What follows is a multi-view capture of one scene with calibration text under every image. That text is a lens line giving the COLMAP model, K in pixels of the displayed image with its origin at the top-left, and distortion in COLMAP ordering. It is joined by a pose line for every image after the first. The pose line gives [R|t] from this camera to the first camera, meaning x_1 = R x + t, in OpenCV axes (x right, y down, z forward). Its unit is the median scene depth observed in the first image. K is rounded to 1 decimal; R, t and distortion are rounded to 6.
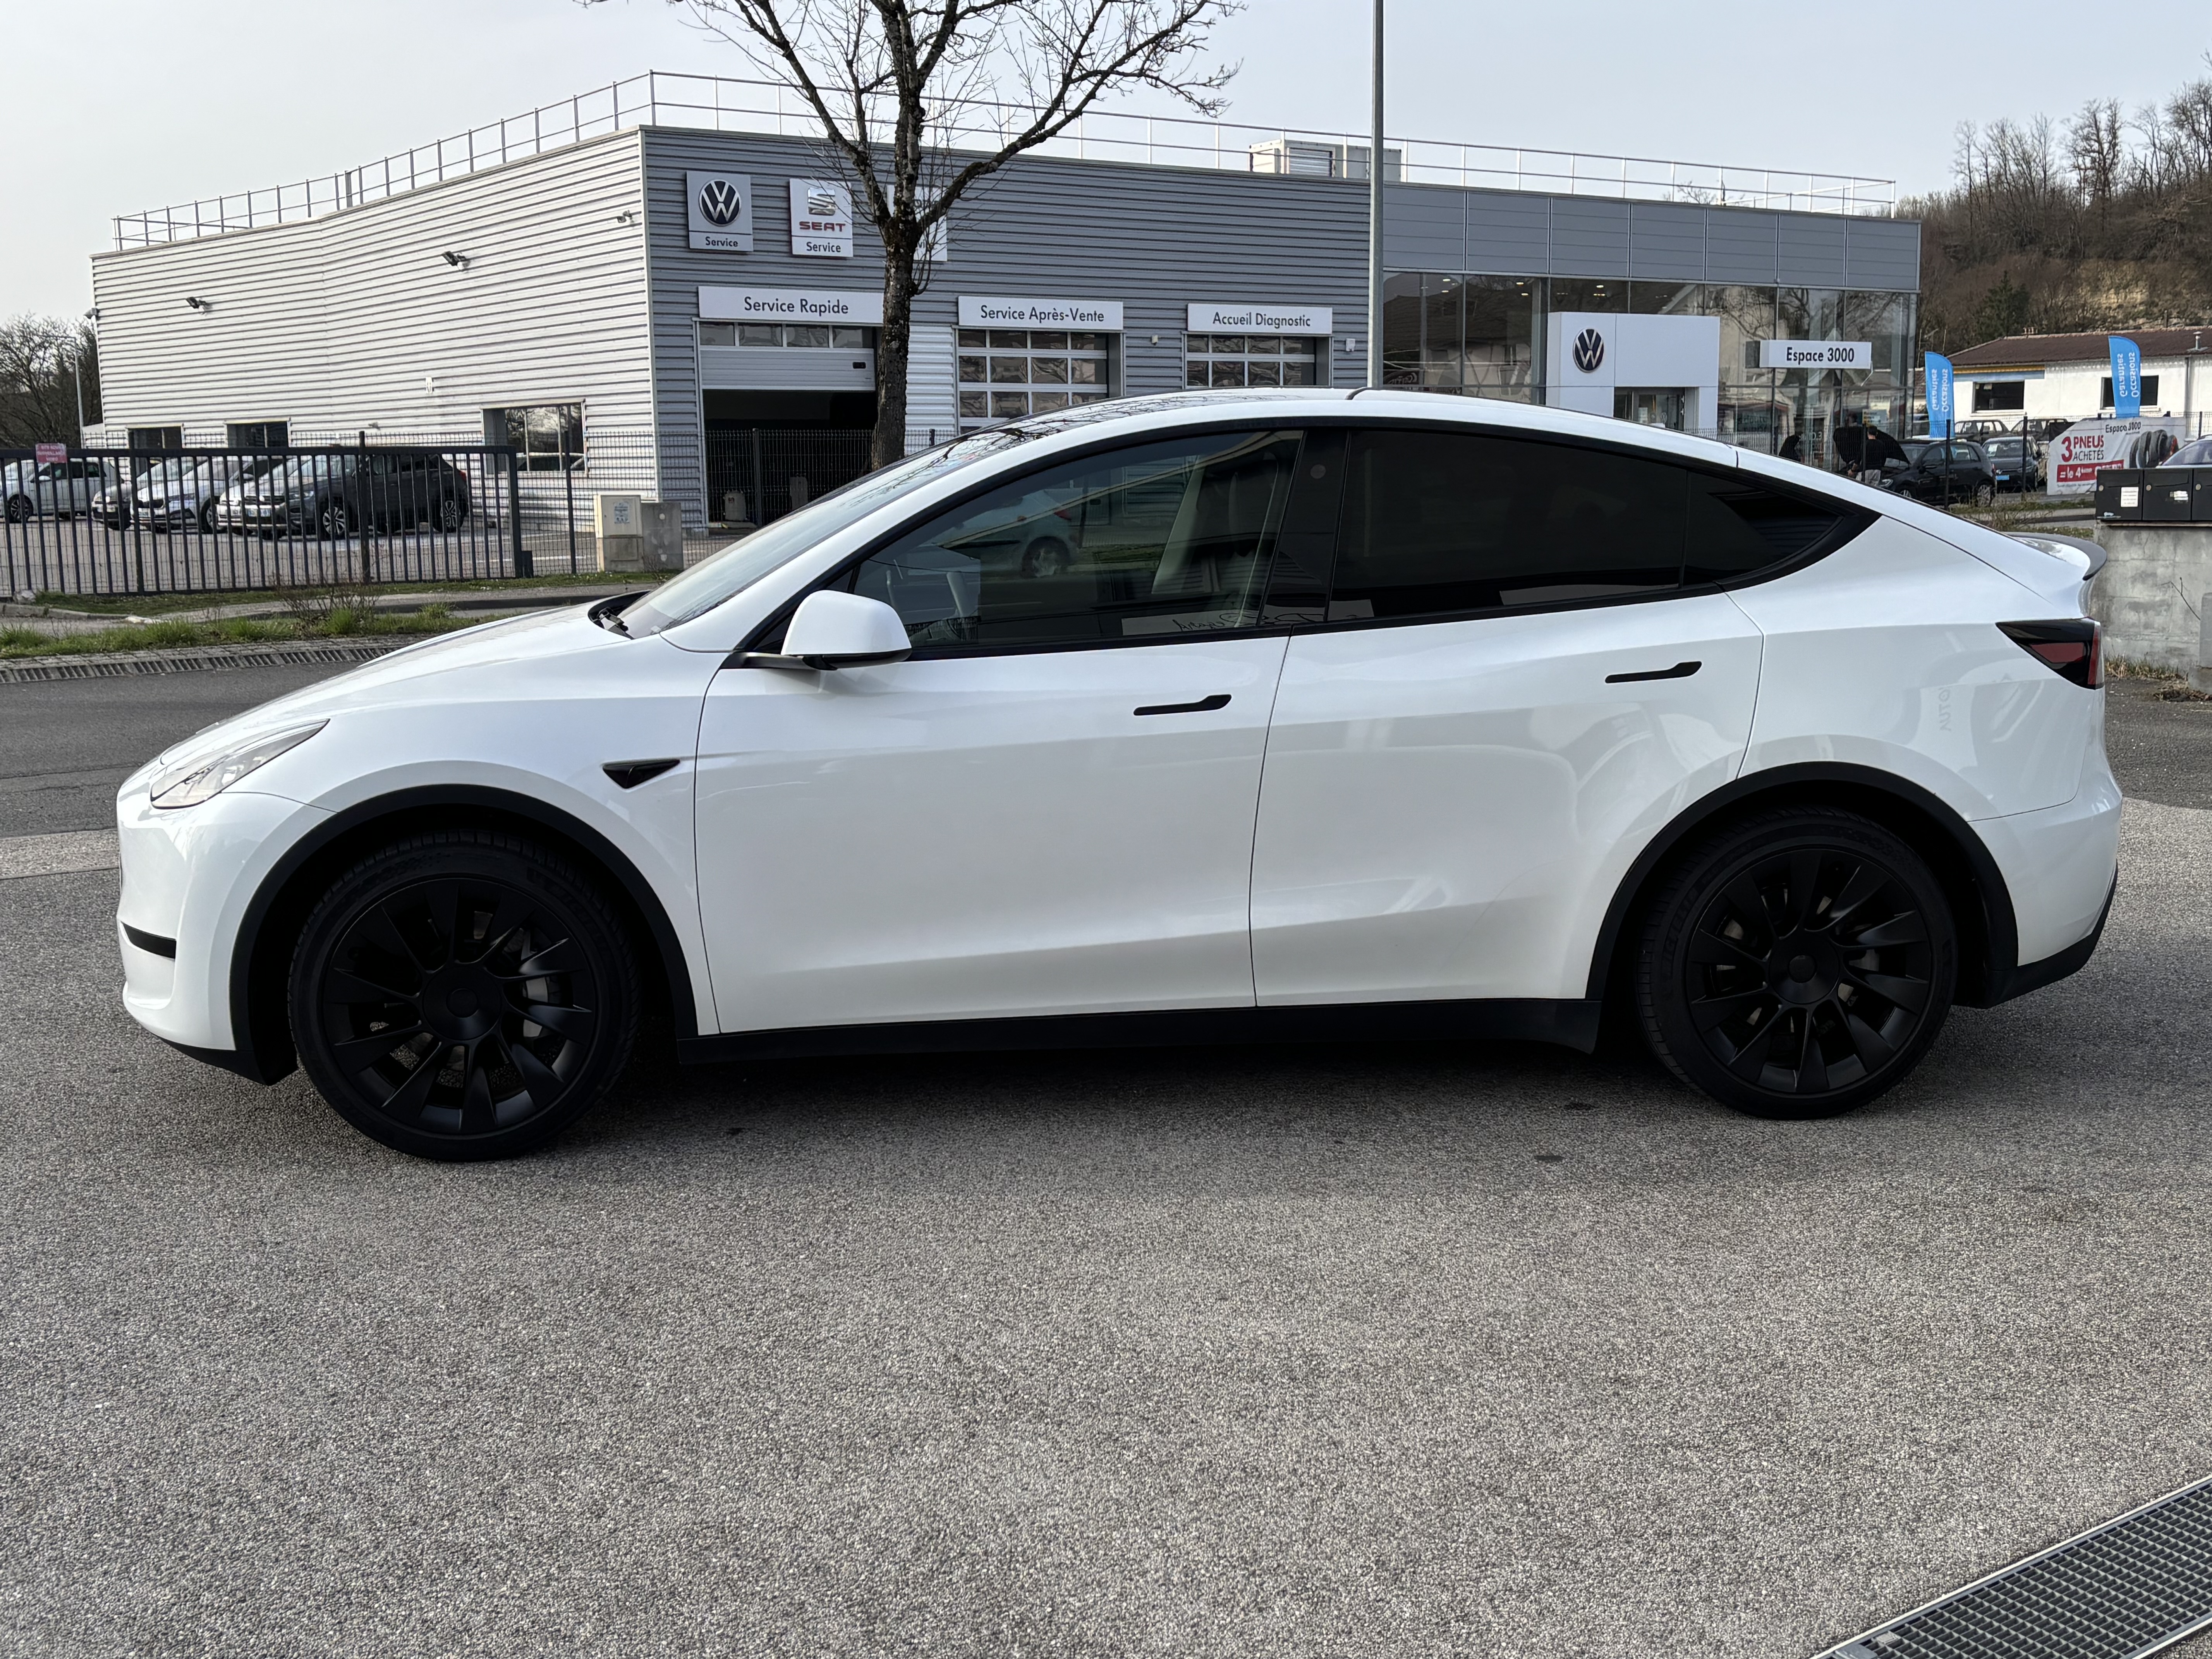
lens RADIAL K [[2371.9, 0, 1106.0], [0, 2371.9, 829.5], [0, 0, 1]] dist [0.133879, -0.393225]
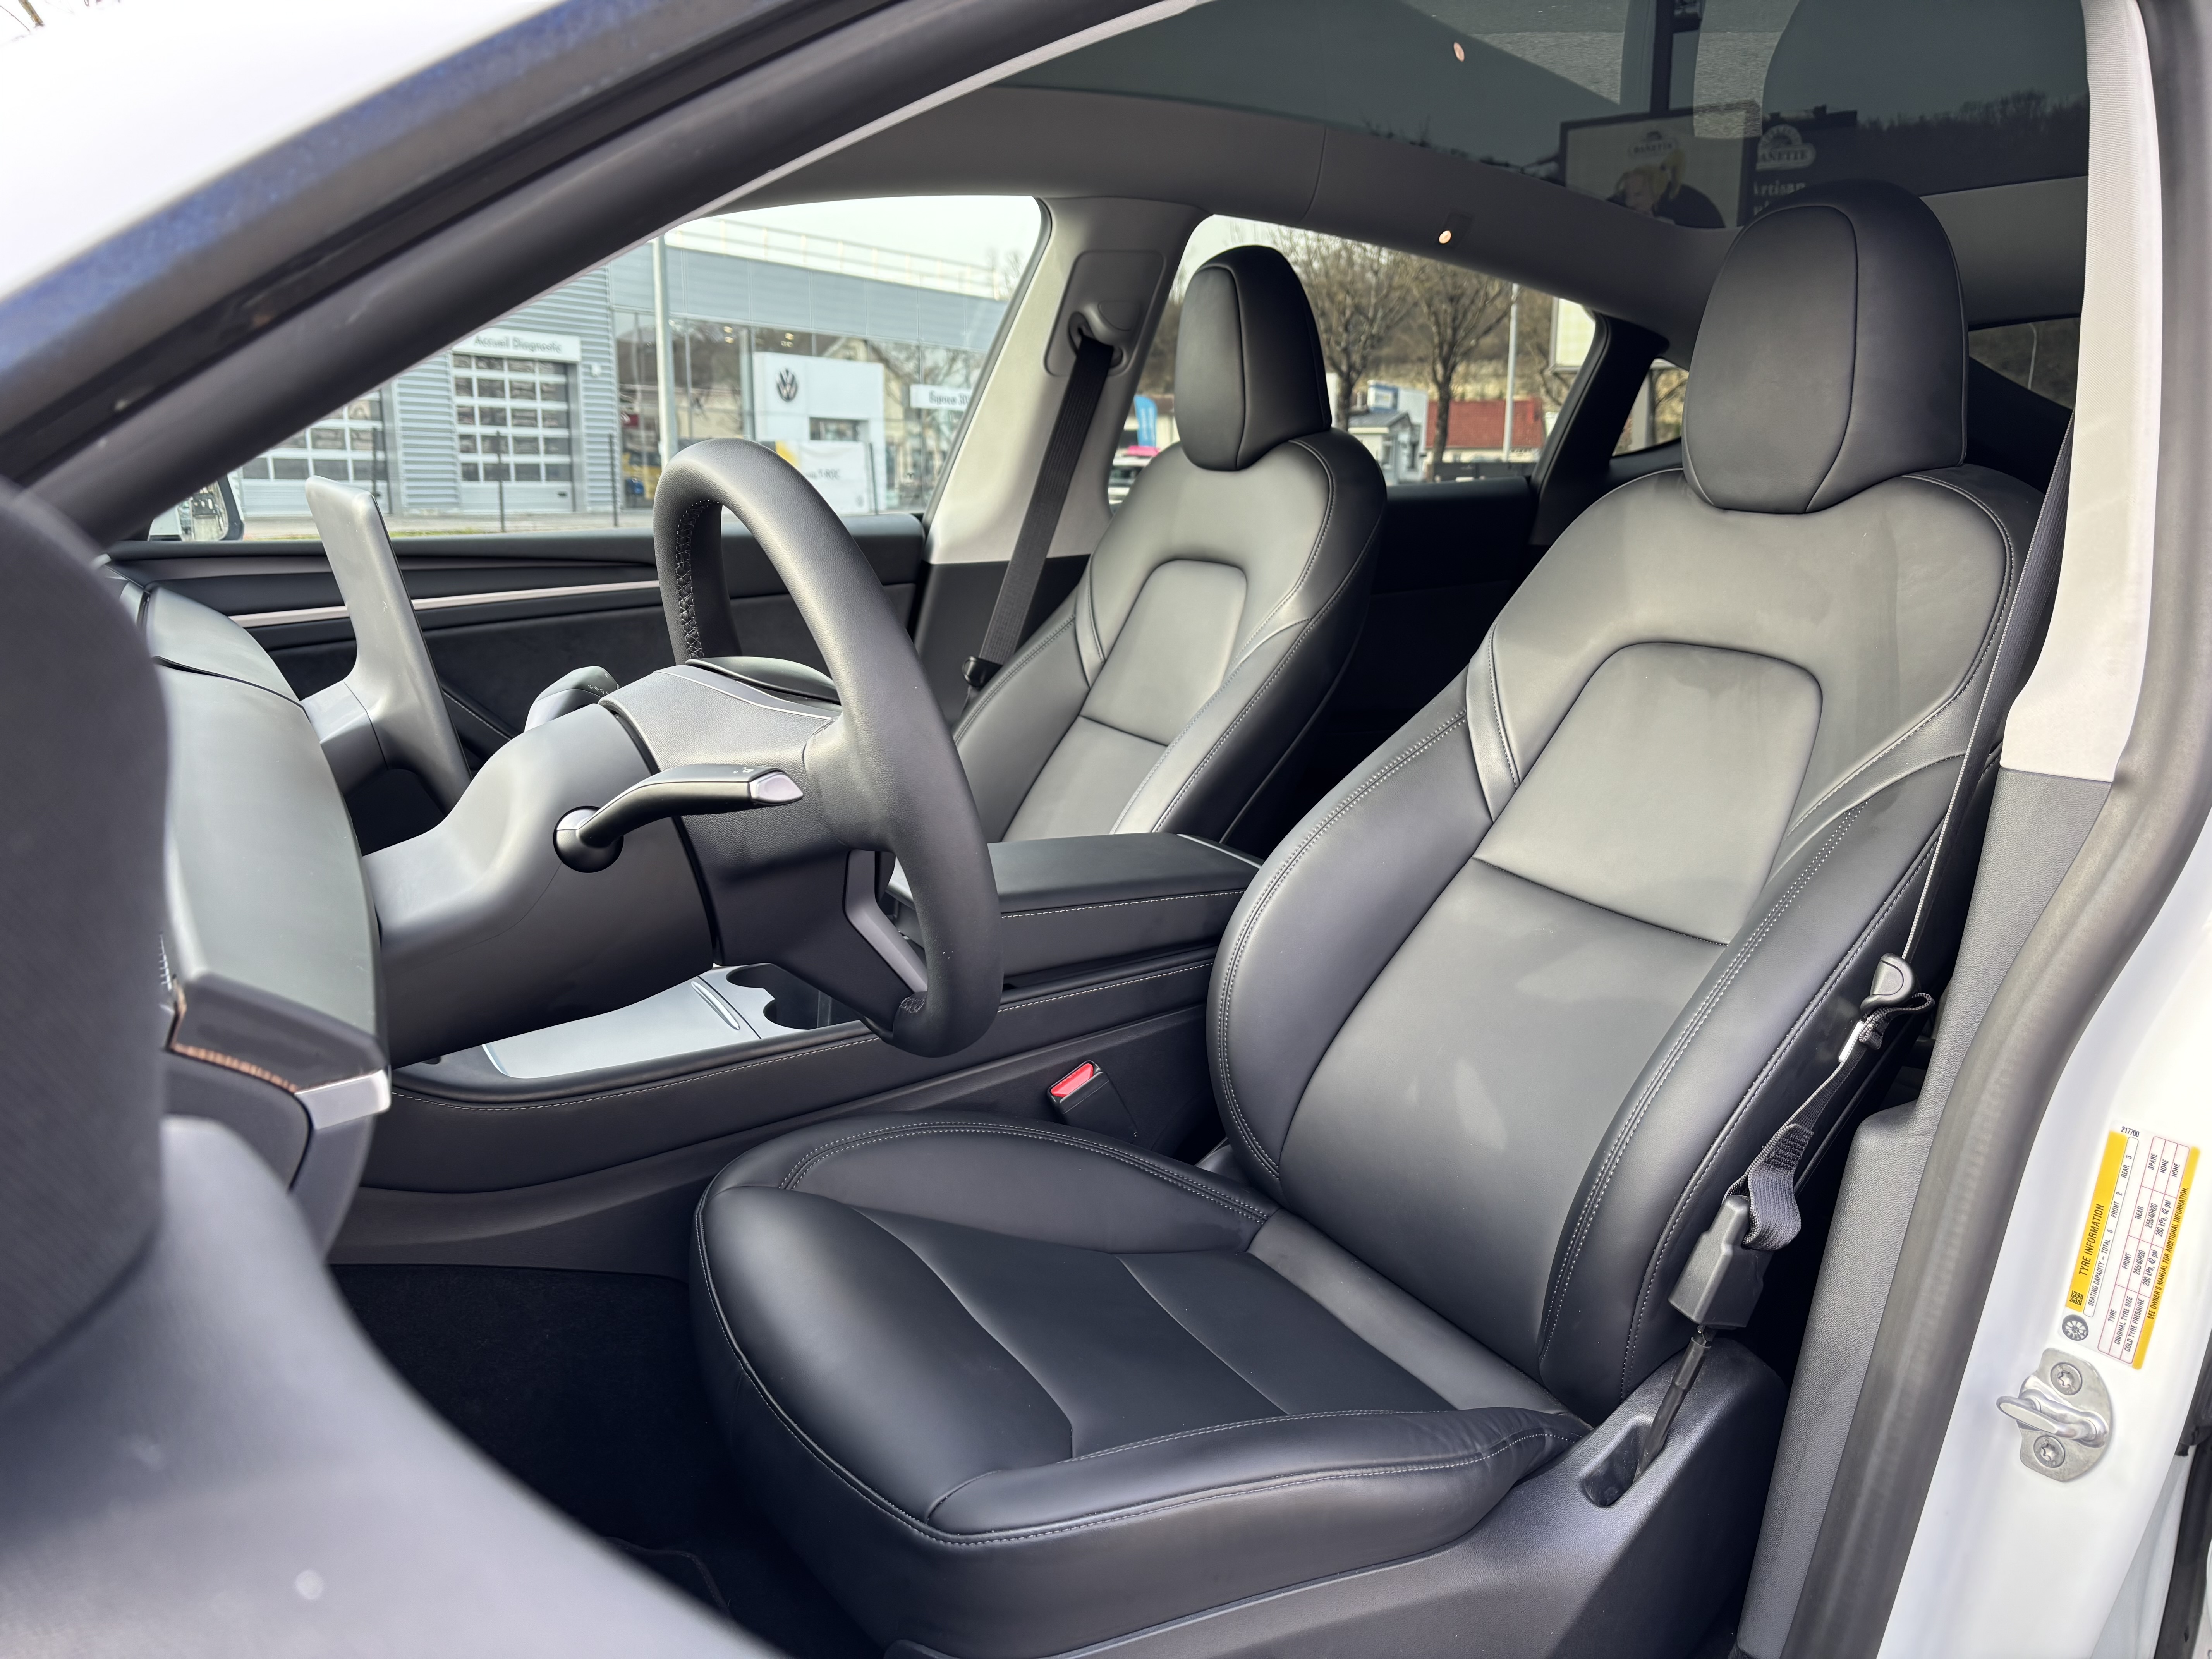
lens RADIAL K [[1670.3, 0, 1106.0], [0, 1670.3, 829.5], [0, 0, 1]] dist [0.002666, 0.000292]
pose [[0.915614, -0.062579, 0.397158, -0.022720], [0.041896, 0.997286, 0.060550, -0.023836], [-0.399869, -0.038801, 0.915751, 0.229495]]
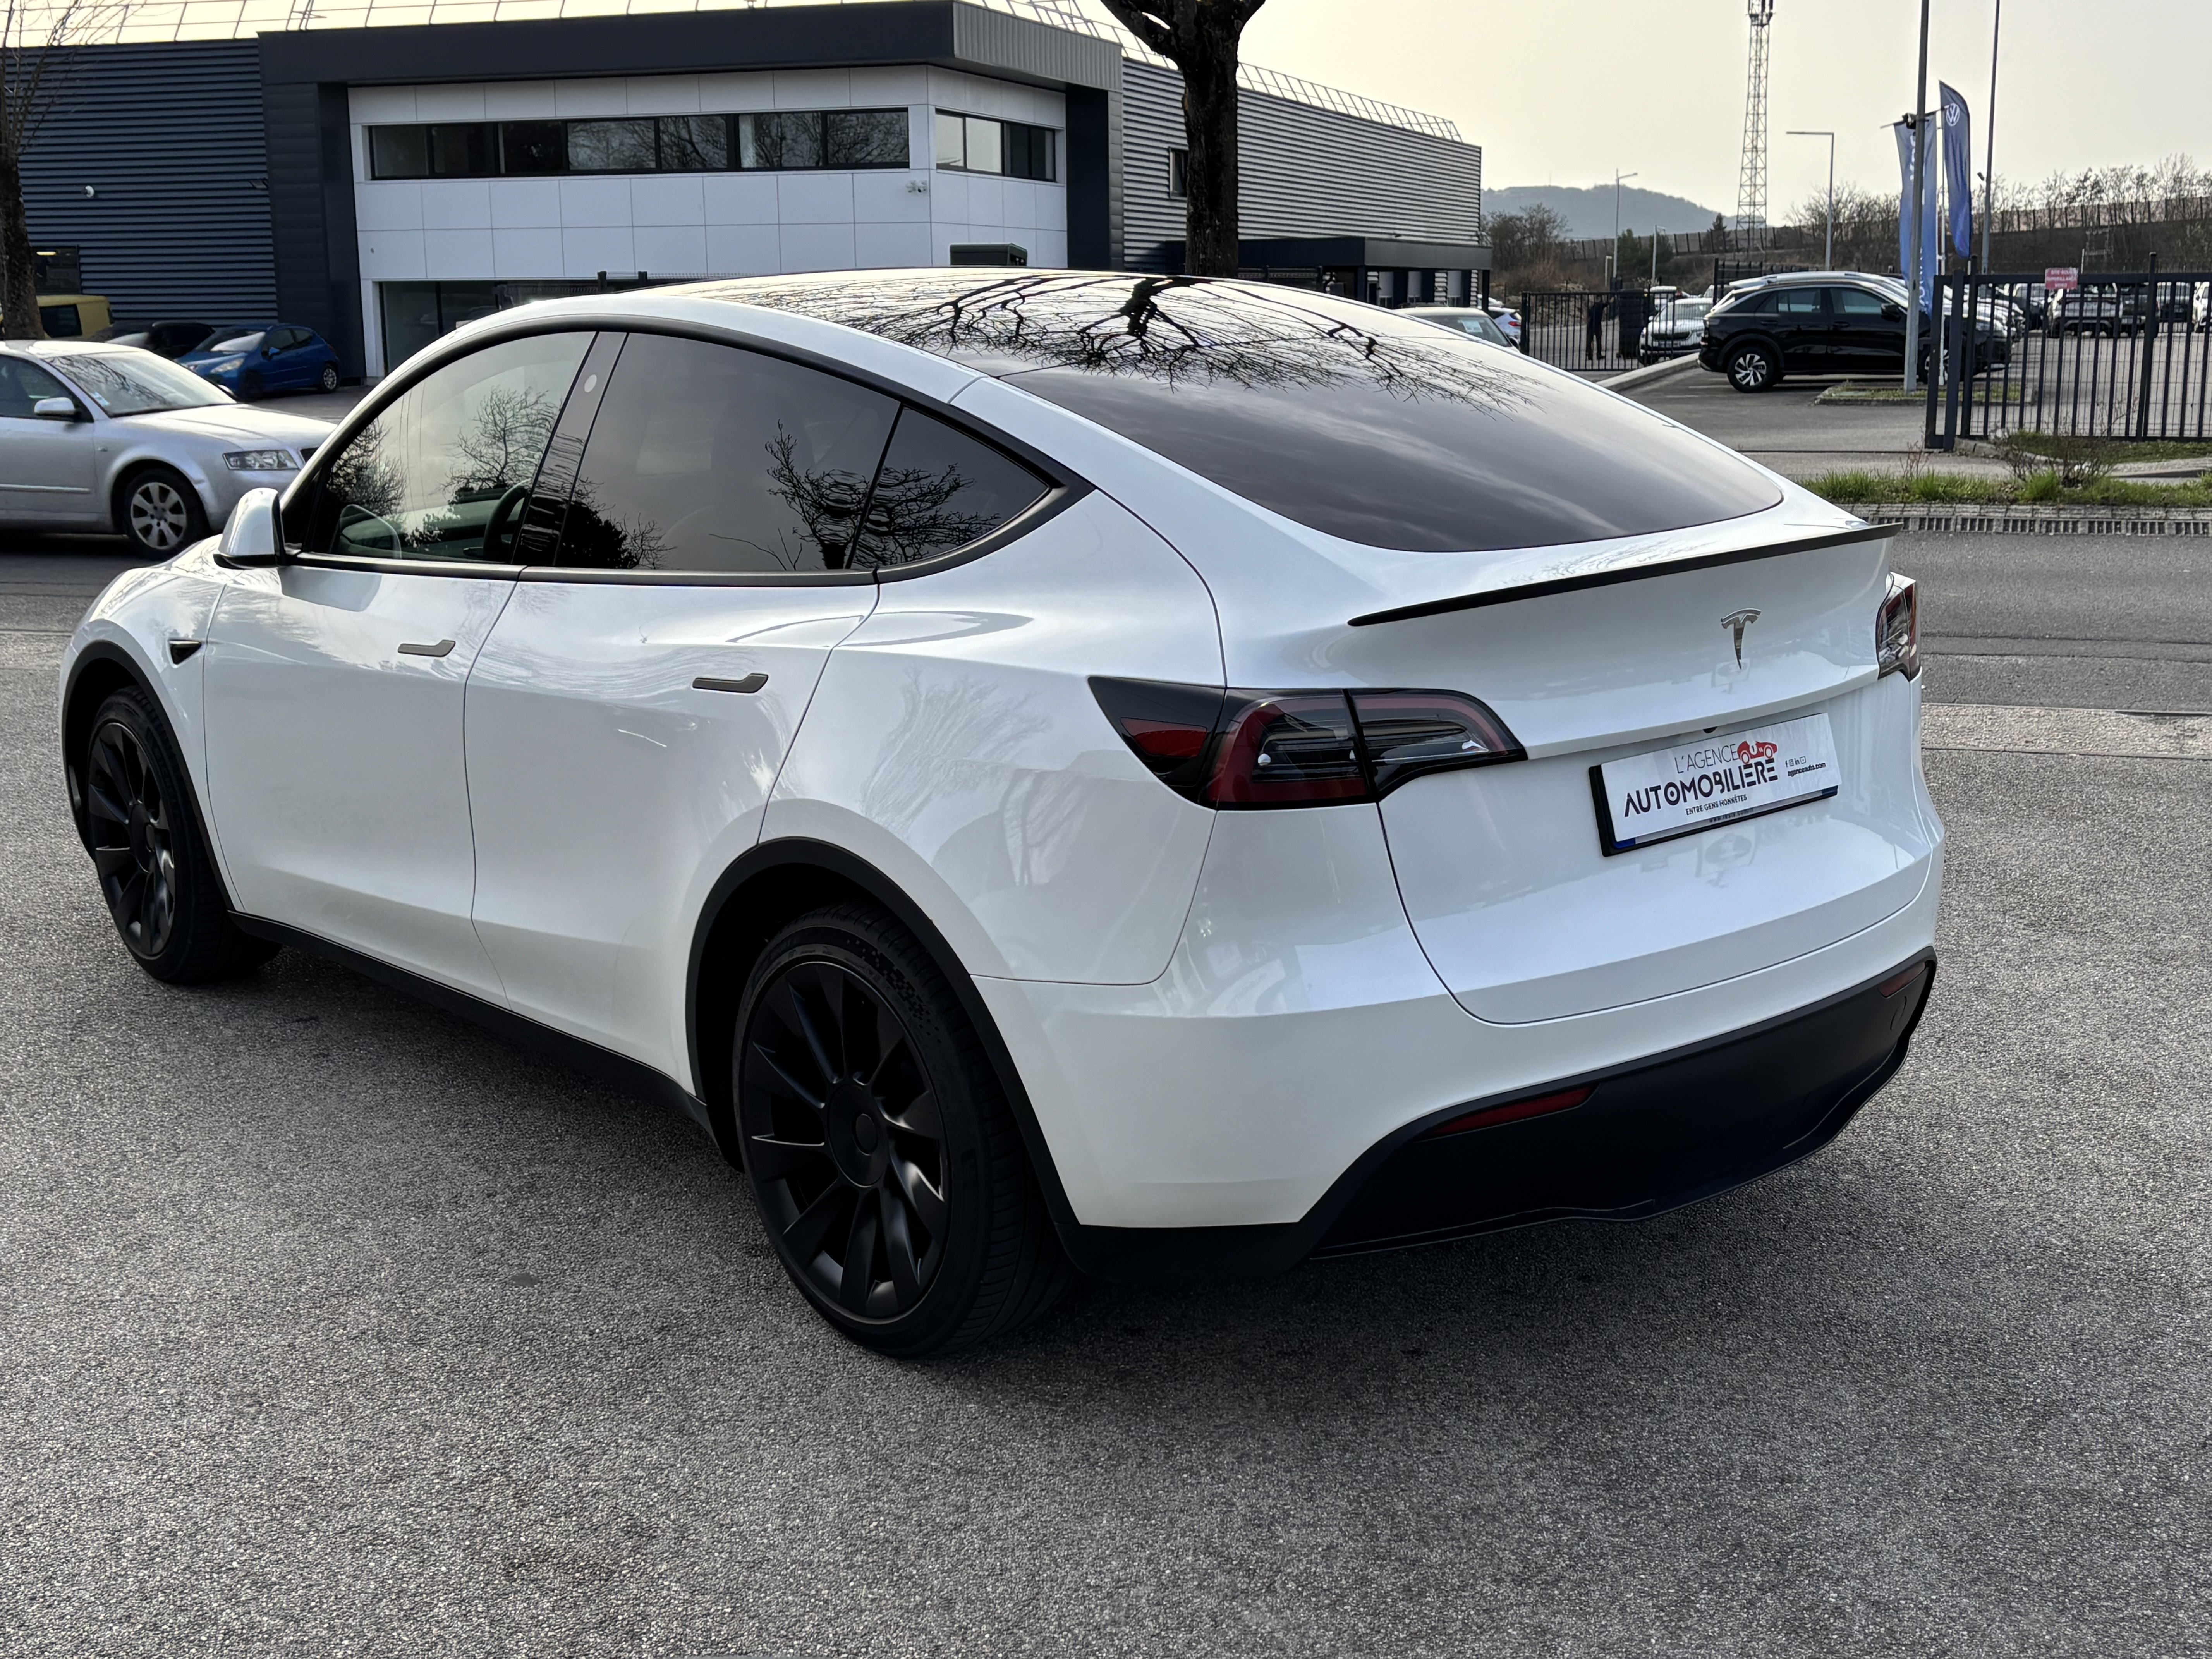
lens RADIAL K [[2596.5, 0, 1106.0], [0, 2596.5, 829.5], [0, 0, 1]] dist [0.179723, -0.519223]
pose [[0.565342, 0.169508, -0.807252, 0.236069], [-0.123151, 0.985034, 0.120592, -0.033020], [0.815612, 0.031238, 0.577756, 0.160765]]
